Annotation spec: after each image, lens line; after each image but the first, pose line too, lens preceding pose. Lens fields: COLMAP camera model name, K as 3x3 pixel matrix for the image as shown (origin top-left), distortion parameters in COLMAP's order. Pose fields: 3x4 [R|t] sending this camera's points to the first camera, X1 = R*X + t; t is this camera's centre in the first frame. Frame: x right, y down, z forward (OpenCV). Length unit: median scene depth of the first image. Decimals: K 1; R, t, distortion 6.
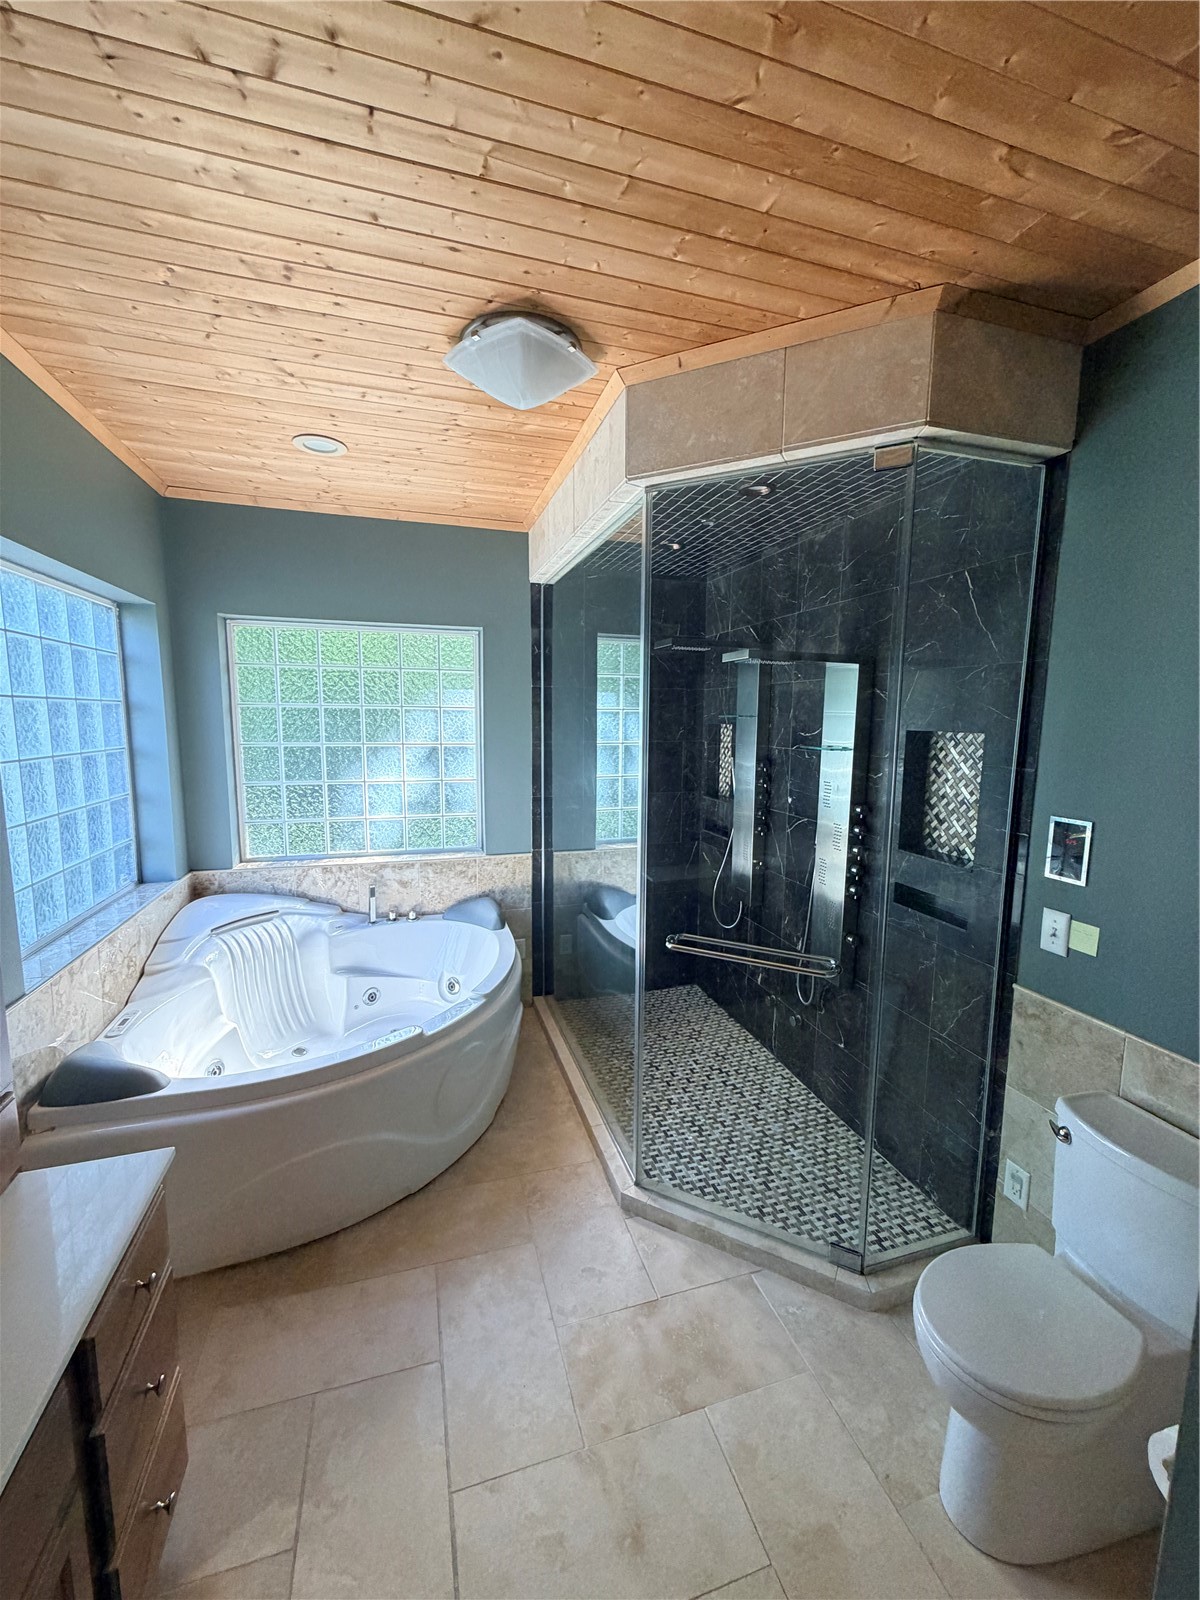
lens RADIAL K [[637.4, 0, 601.0], [0, 637.4, 799.5], [0, 0, 1]] dist [0.000797, 0.000265]
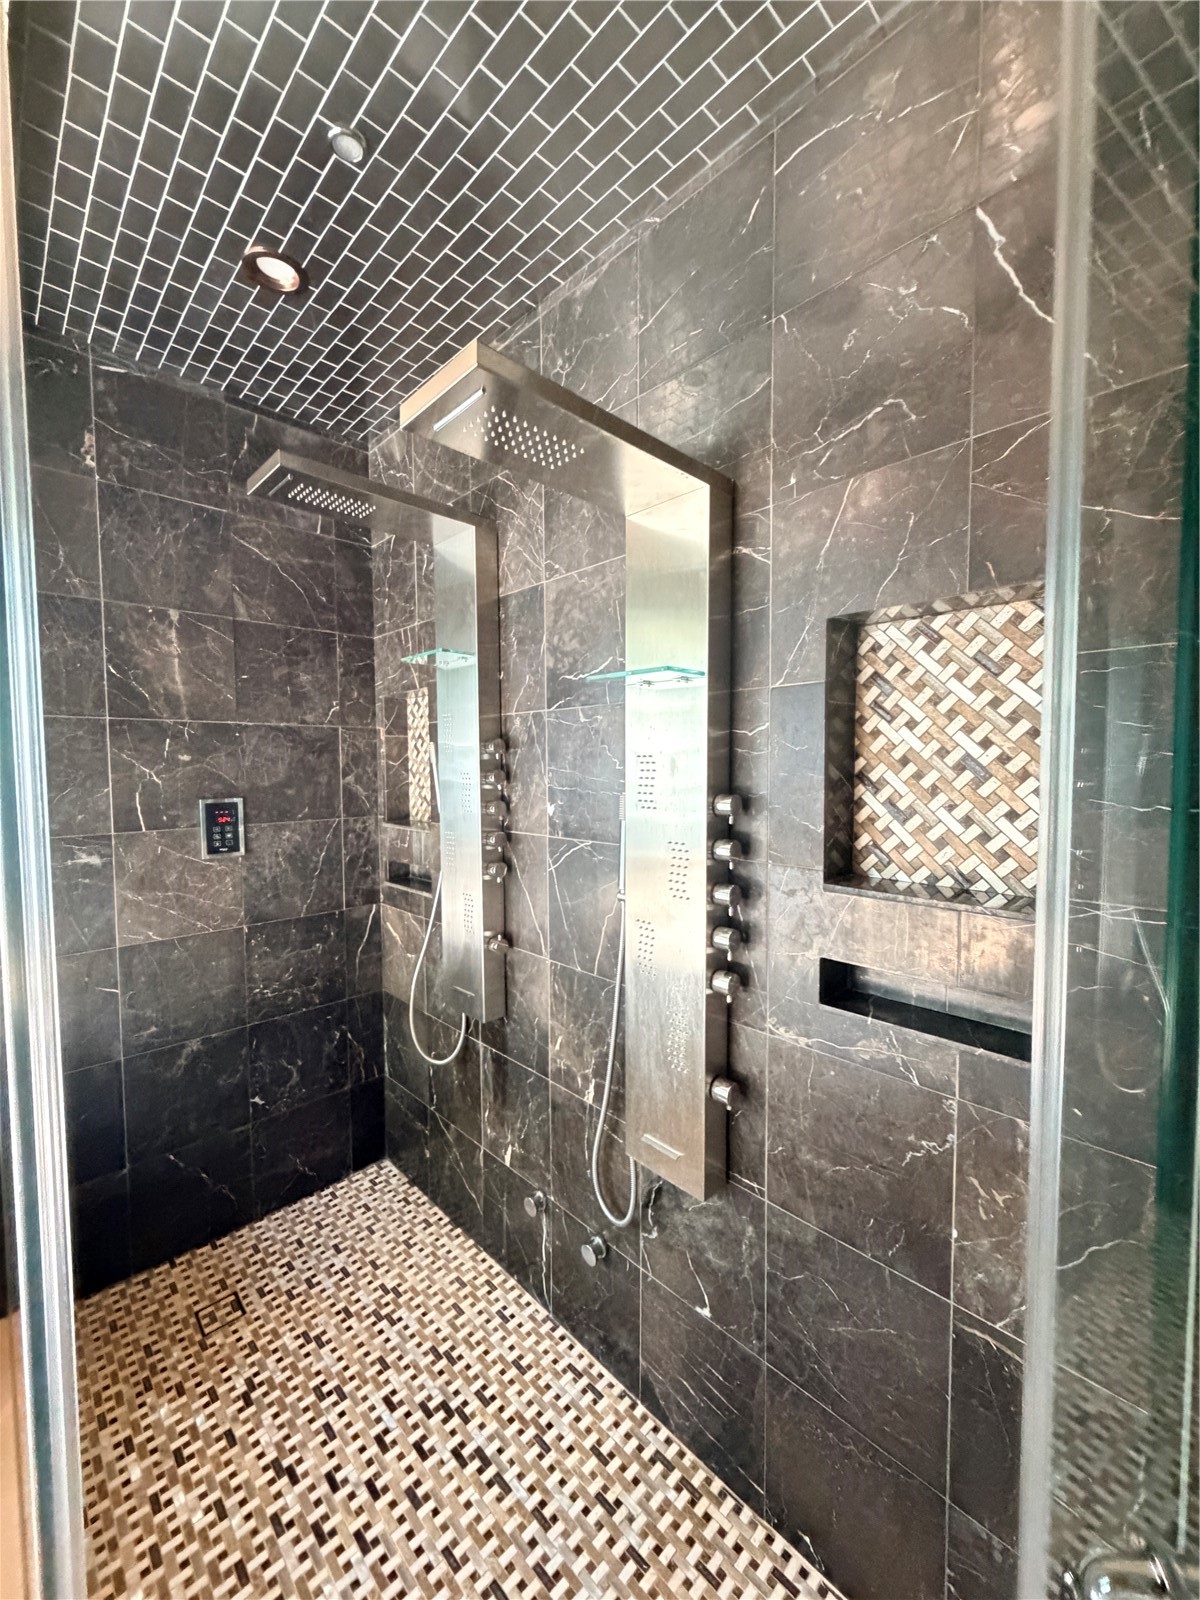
lens RADIAL K [[637.4, 0, 601.2], [0, 637.4, 799.6], [0, 0, 1]] dist [0.000797, 0.000265]
pose [[0.888606, -0.037599, 0.457128, 0.095677], [0.071490, 0.995808, -0.057065, 0.025962], [-0.453066, 0.083388, 0.887569, 0.519843]]
